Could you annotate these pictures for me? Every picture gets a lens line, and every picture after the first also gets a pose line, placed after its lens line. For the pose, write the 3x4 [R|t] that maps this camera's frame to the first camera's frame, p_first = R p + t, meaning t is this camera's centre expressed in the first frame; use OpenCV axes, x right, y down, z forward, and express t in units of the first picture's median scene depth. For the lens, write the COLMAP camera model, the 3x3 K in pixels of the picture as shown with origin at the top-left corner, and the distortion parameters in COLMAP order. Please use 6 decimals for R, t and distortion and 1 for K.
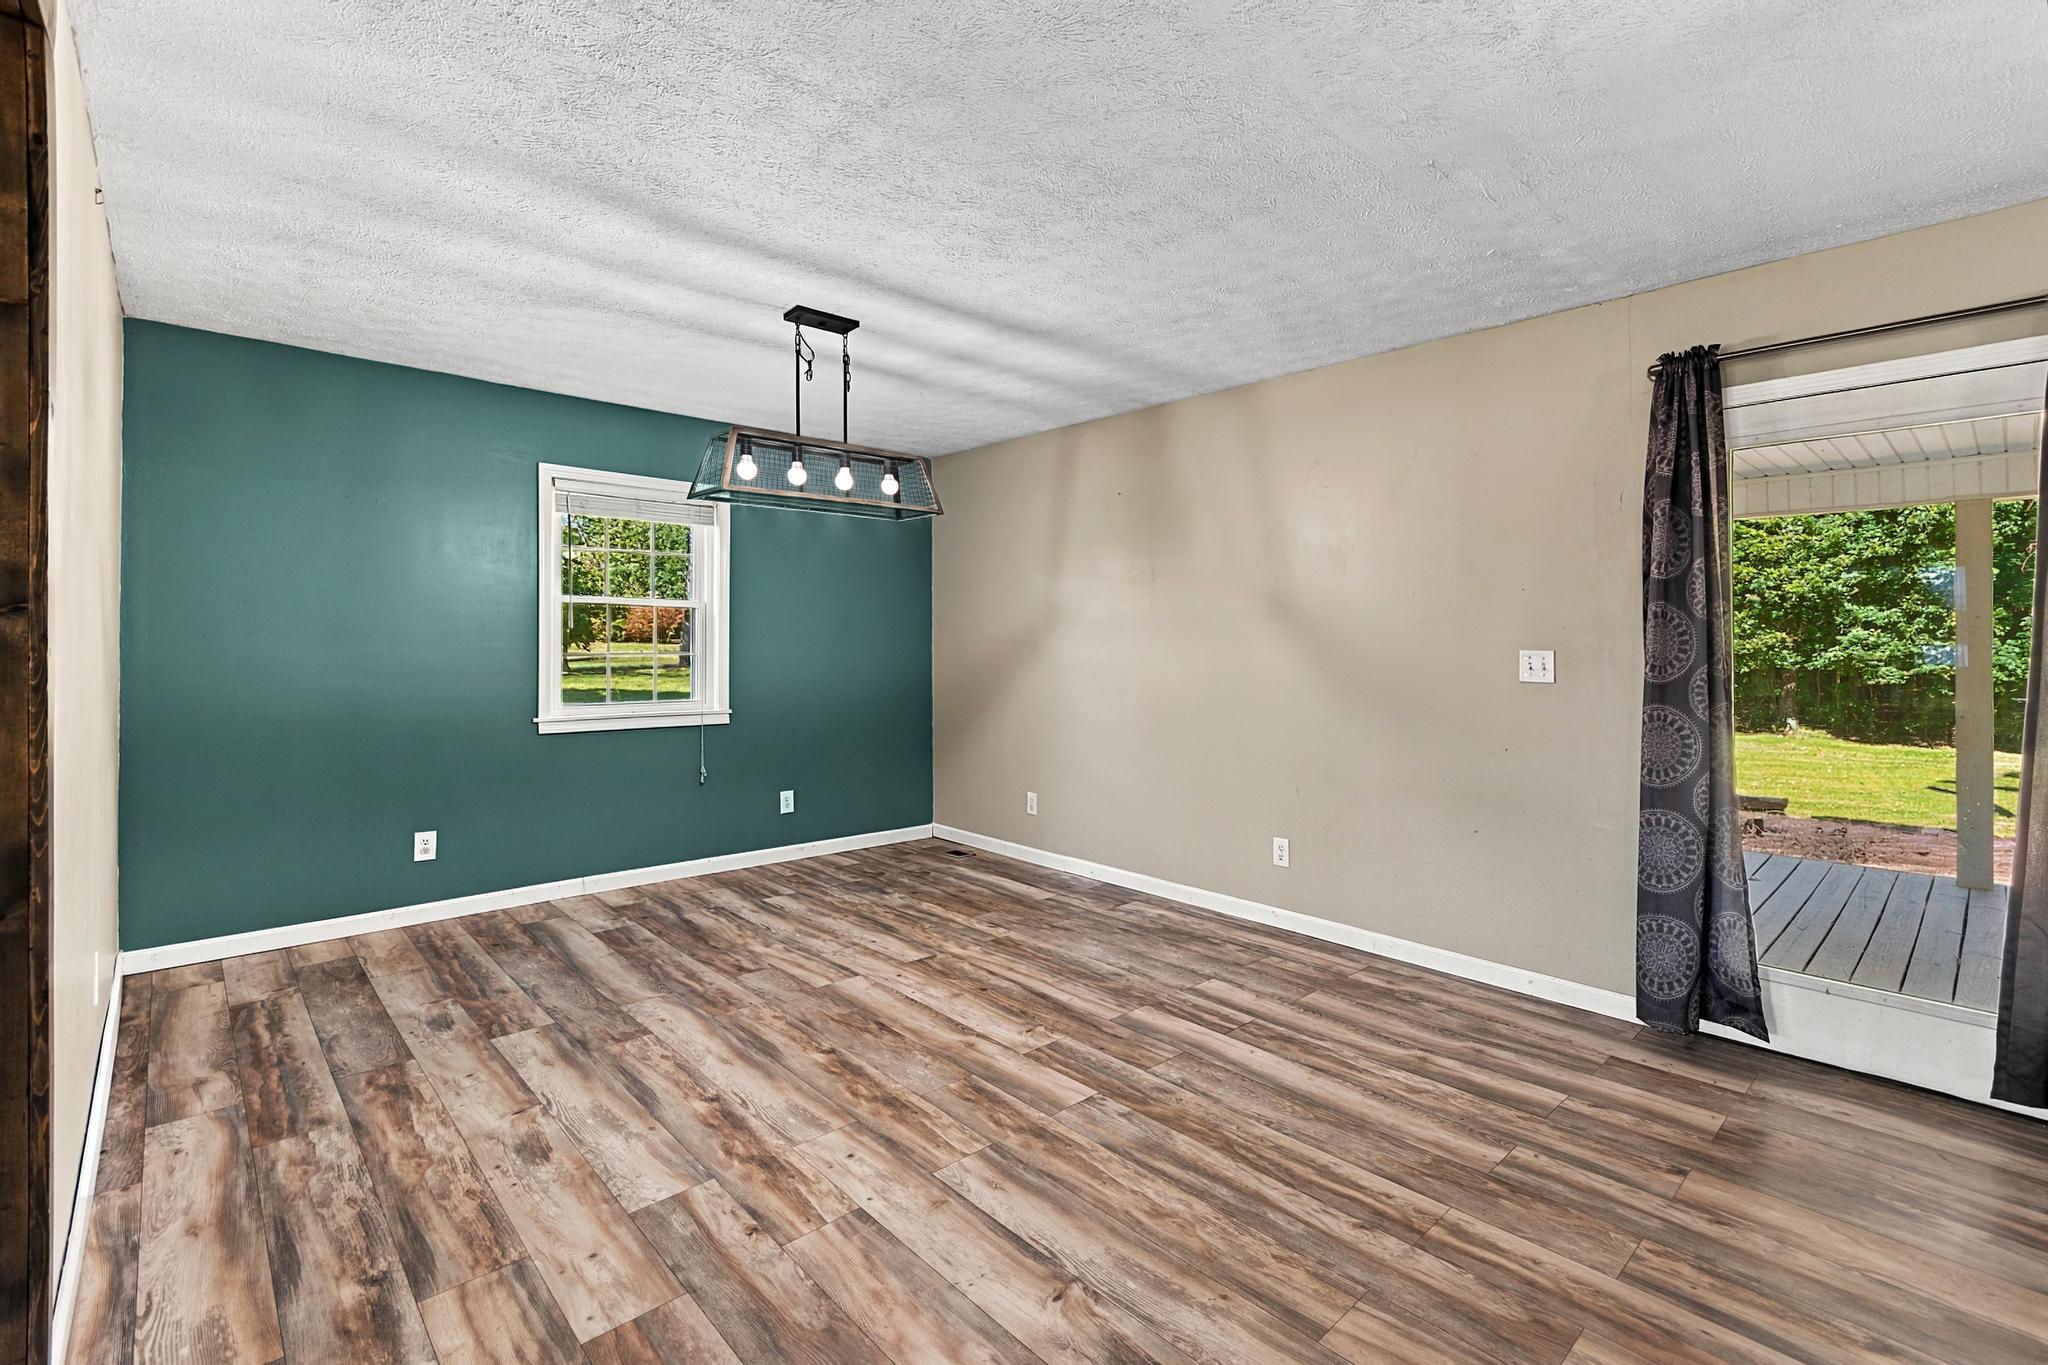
lens RADIAL K [[909.4, 0, 1047.3], [0, 909.4, 637.7], [0, 0, 1]] dist [0.004199, 0.001814]
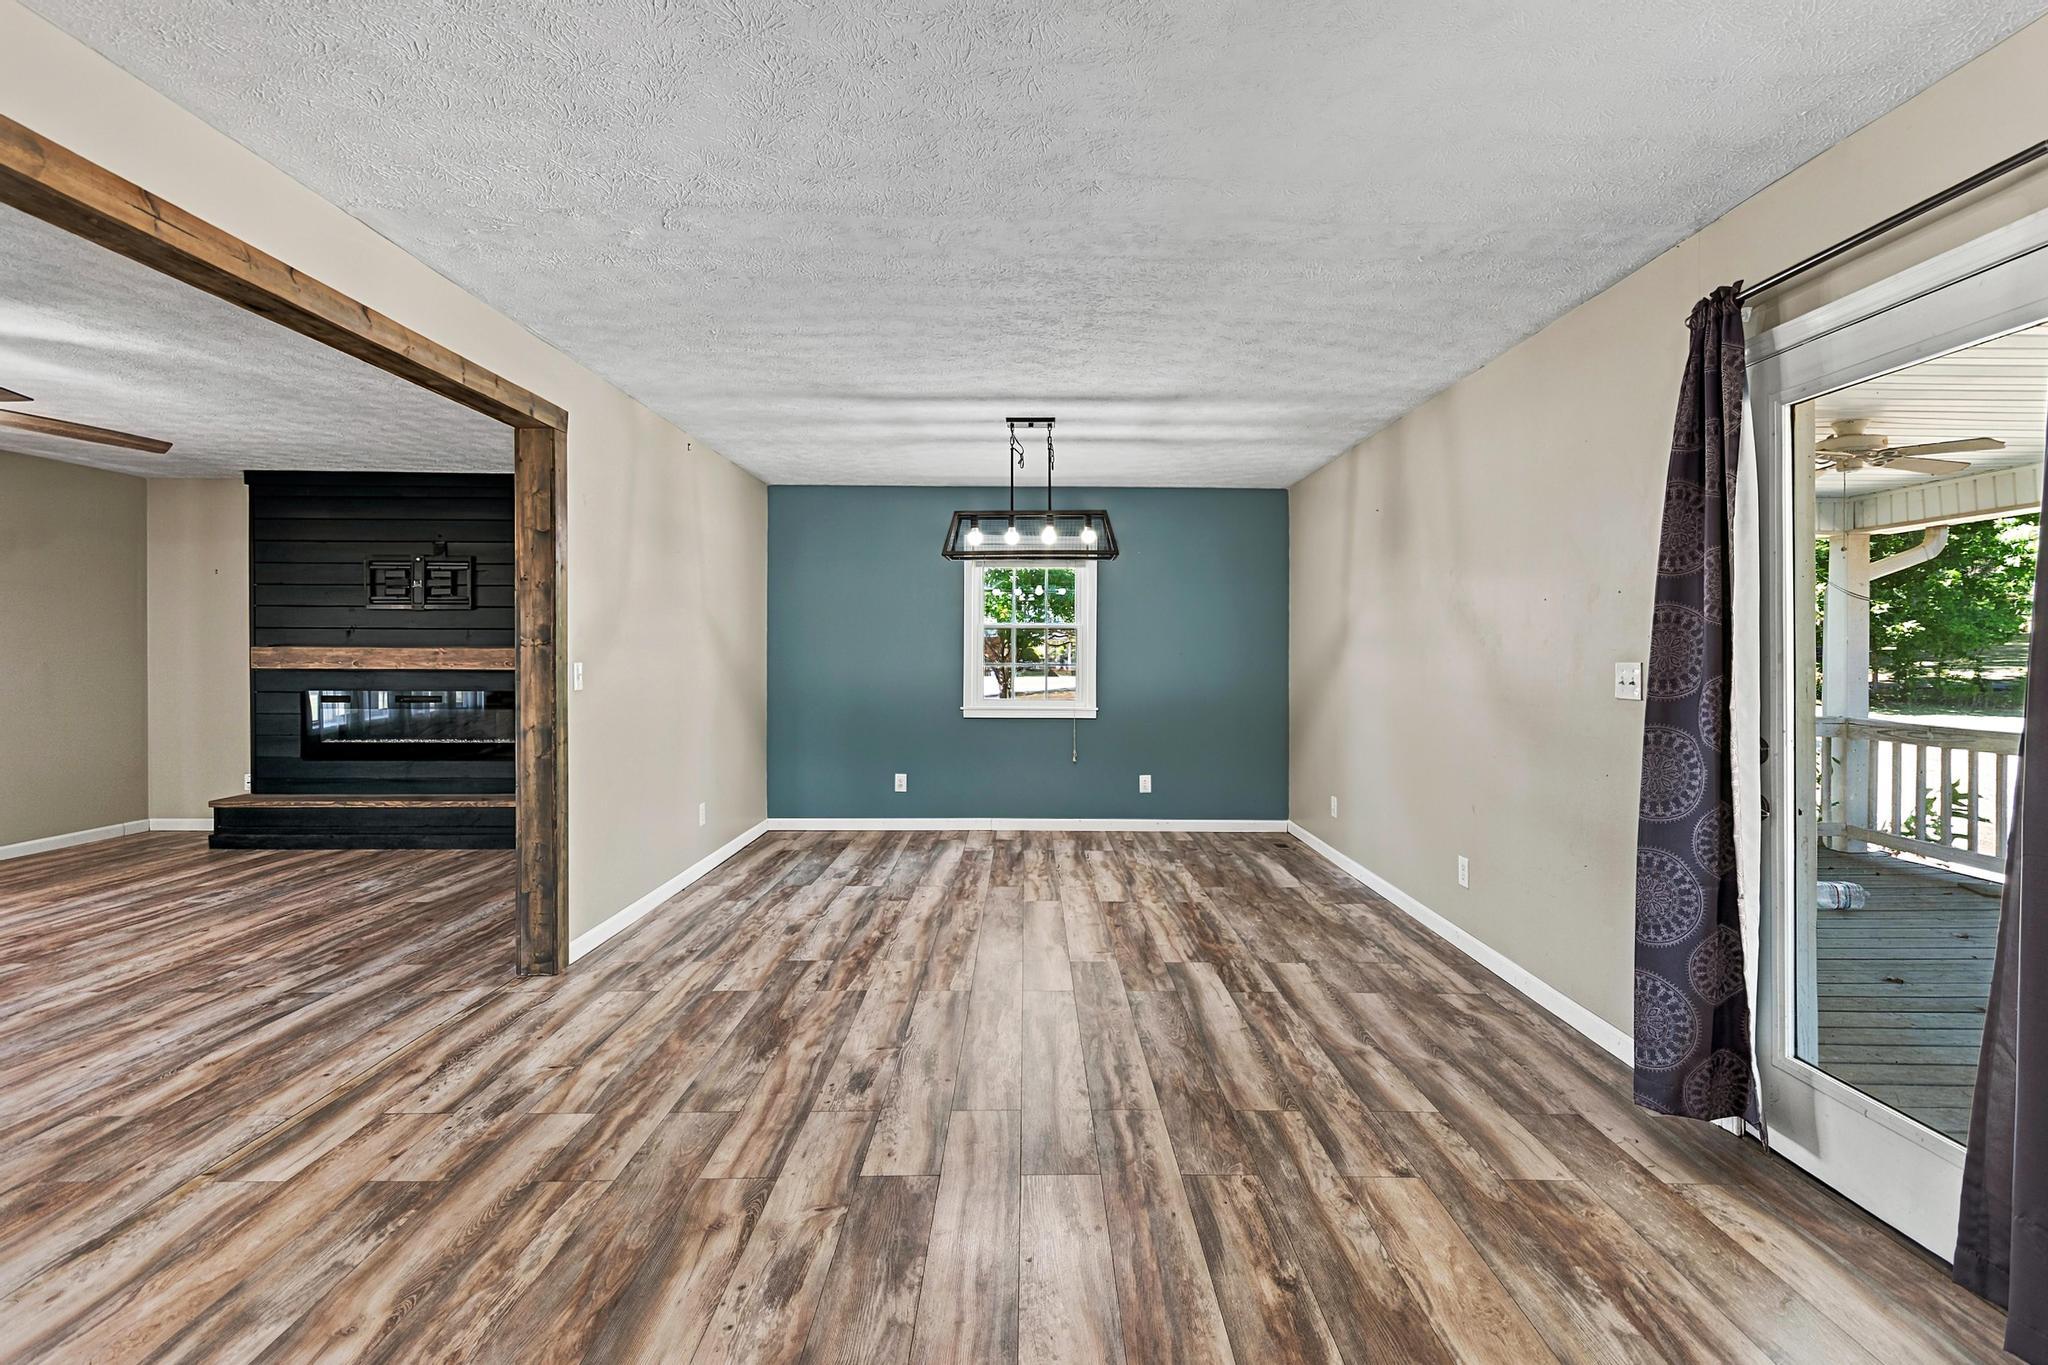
lens RADIAL K [[909.4, 0, 1055.4], [0, 909.4, 660.3], [0, 0, 1]] dist [0.004199, 0.001814]
pose [[0.740902, 0.001258, -0.671612, 0.826629], [0.004761, 0.999963, 0.007126, 0.003938], [0.671597, -0.008477, 0.740868, -0.004121]]
